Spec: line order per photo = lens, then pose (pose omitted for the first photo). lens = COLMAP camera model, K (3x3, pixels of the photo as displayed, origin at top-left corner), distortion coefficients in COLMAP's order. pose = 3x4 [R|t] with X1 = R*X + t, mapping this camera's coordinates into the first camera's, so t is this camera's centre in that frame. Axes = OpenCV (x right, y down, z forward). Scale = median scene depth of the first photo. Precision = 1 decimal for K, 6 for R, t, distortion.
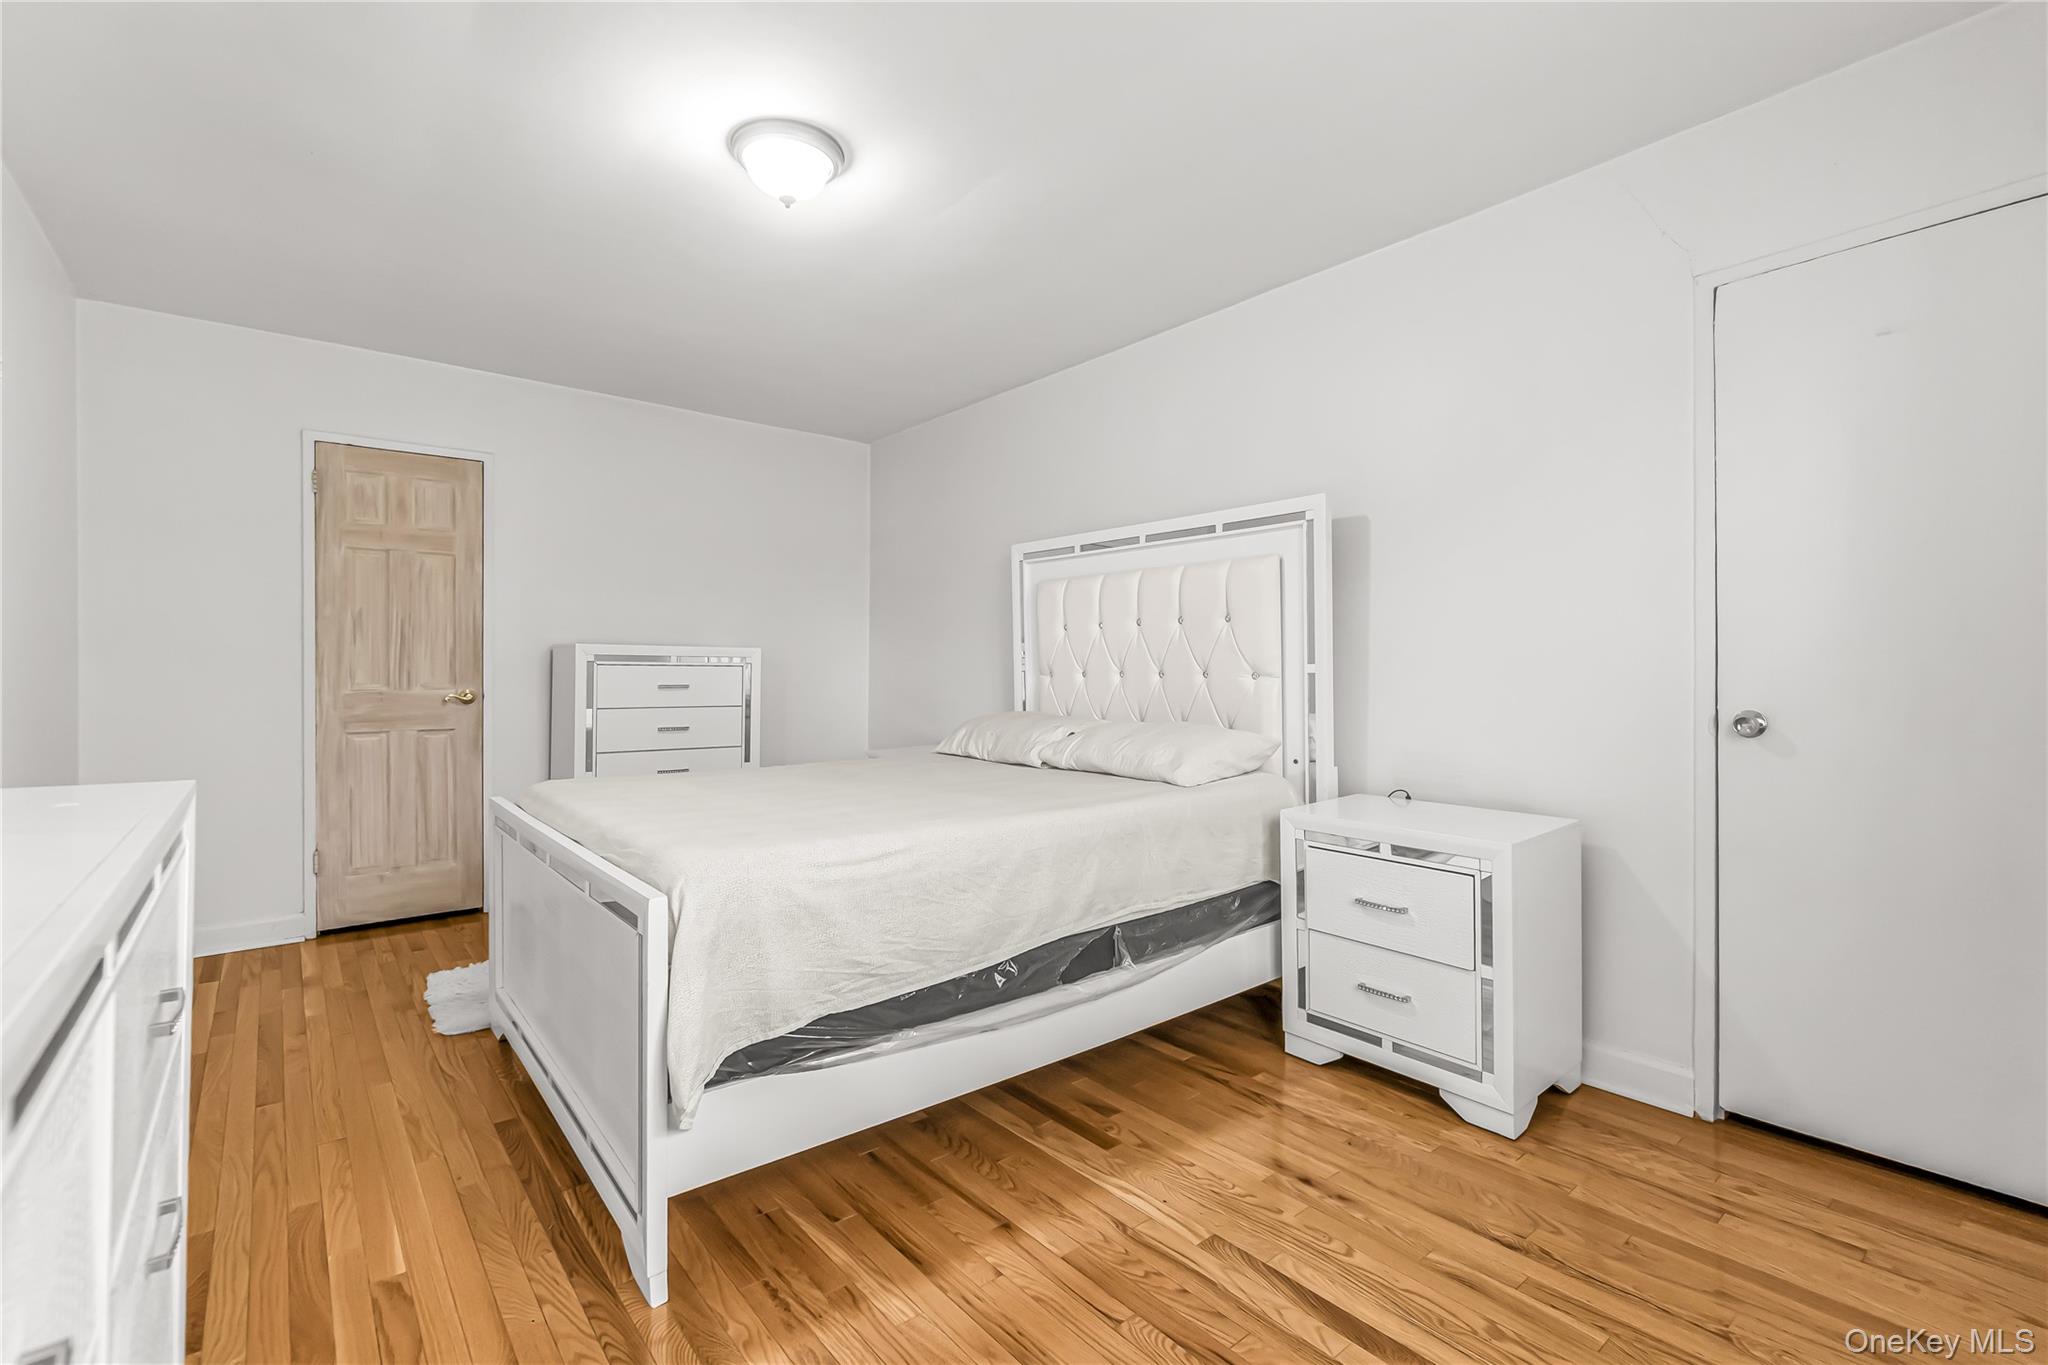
lens RADIAL K [[893.2, 0, 1023.5], [0, 893.2, 672.1], [0, 0, 1]] dist [-0.009516, 0.003335]
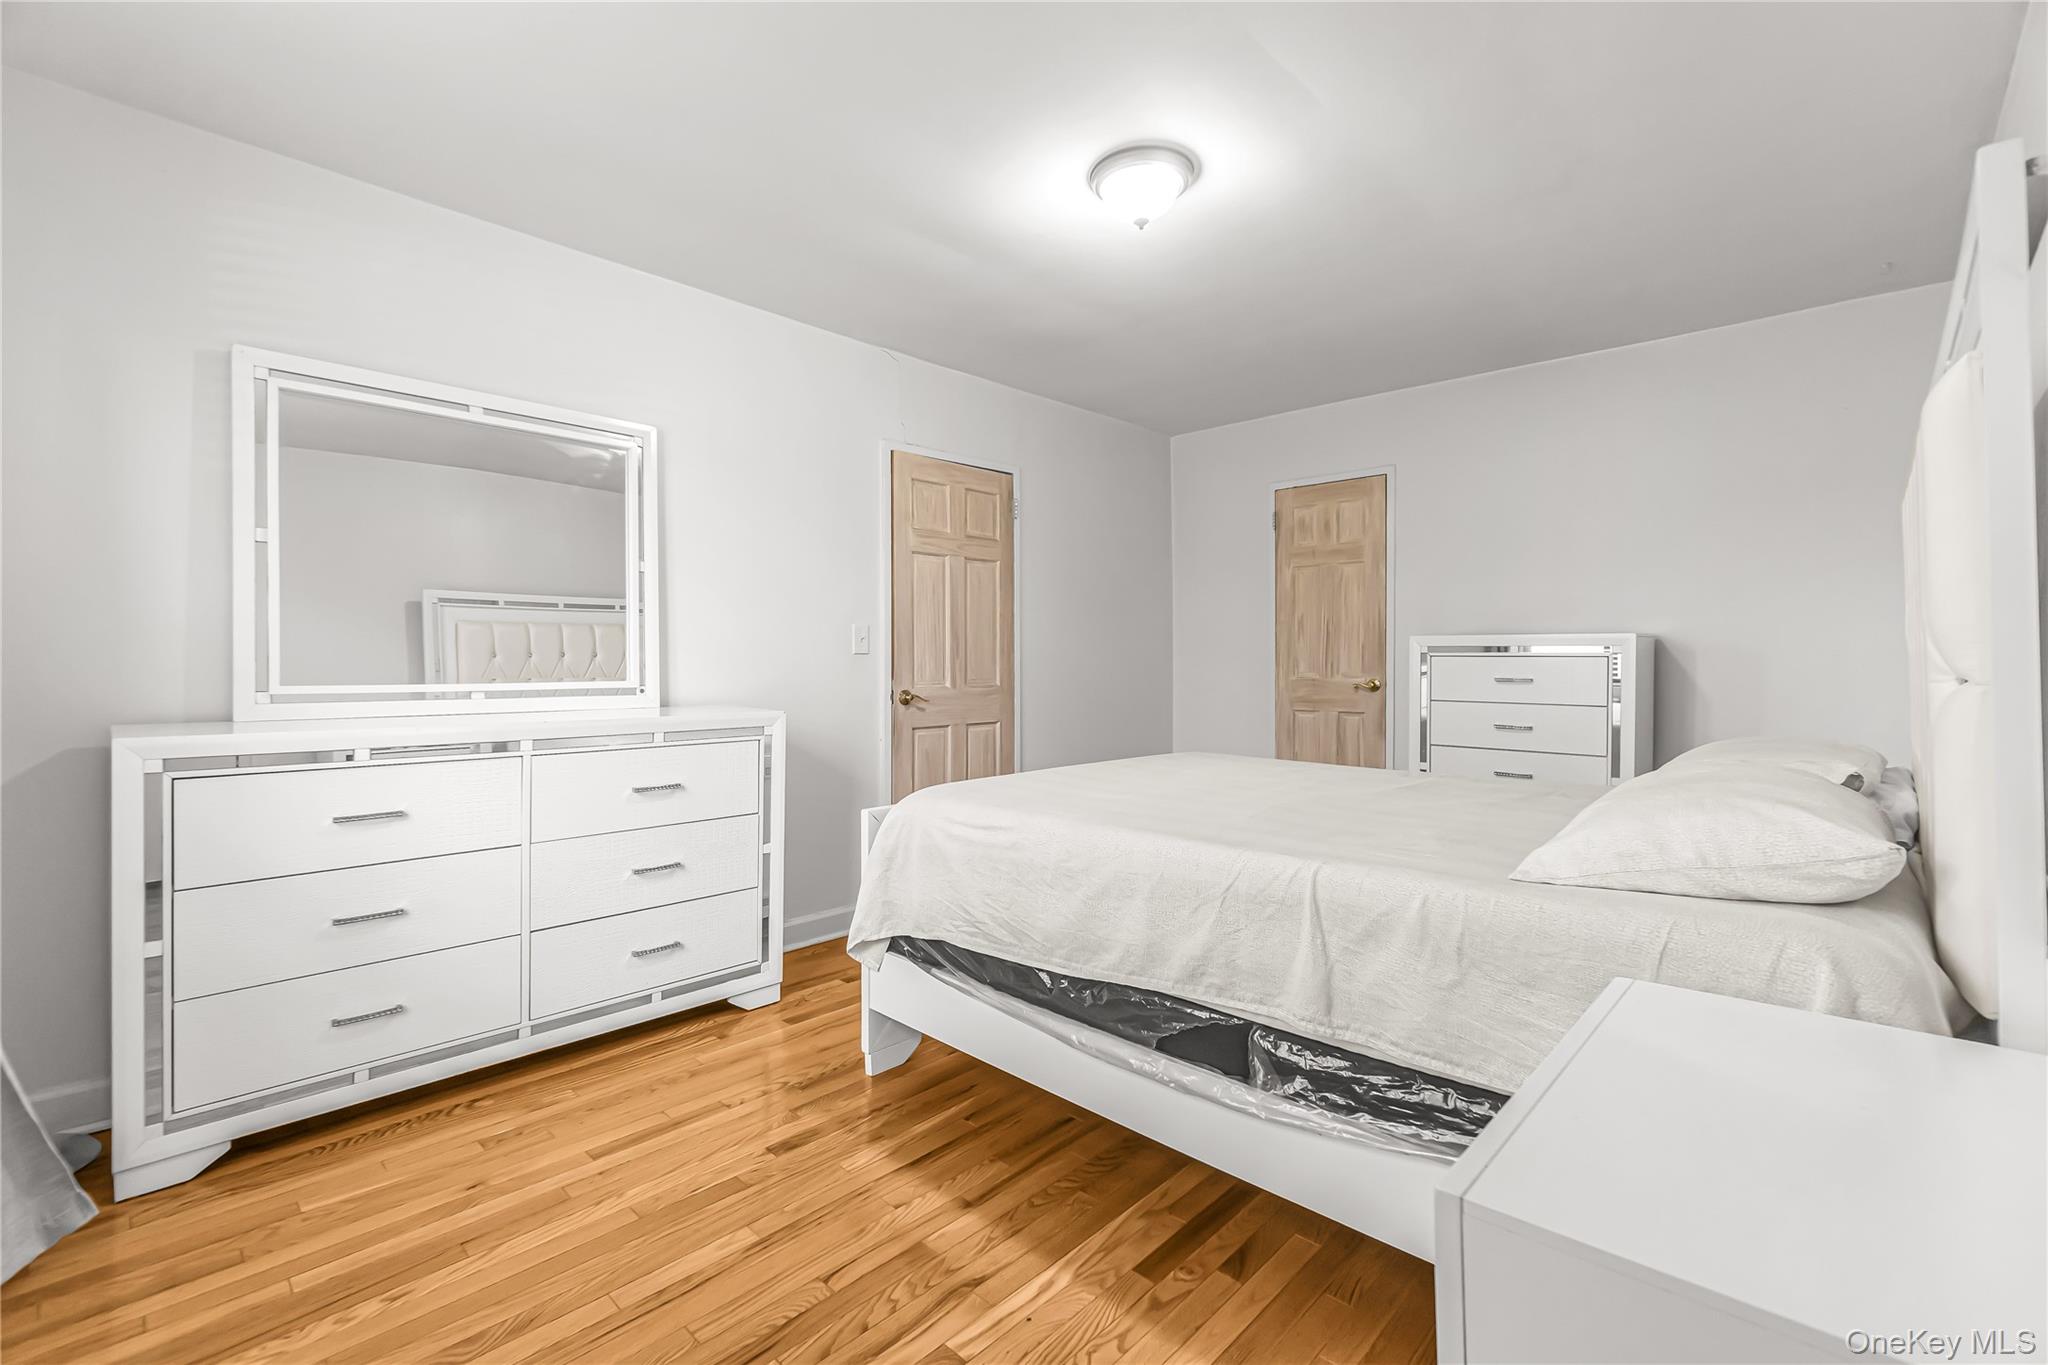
lens RADIAL K [[893.2, 0, 1029.3], [0, 893.2, 671.9], [0, 0, 1]] dist [-0.009516, 0.003335]
pose [[0.123985, 0.011918, -0.992213, 0.496297], [-0.001258, 0.999929, 0.011853, -0.002244], [0.992283, -0.000222, 0.123991, 0.467515]]
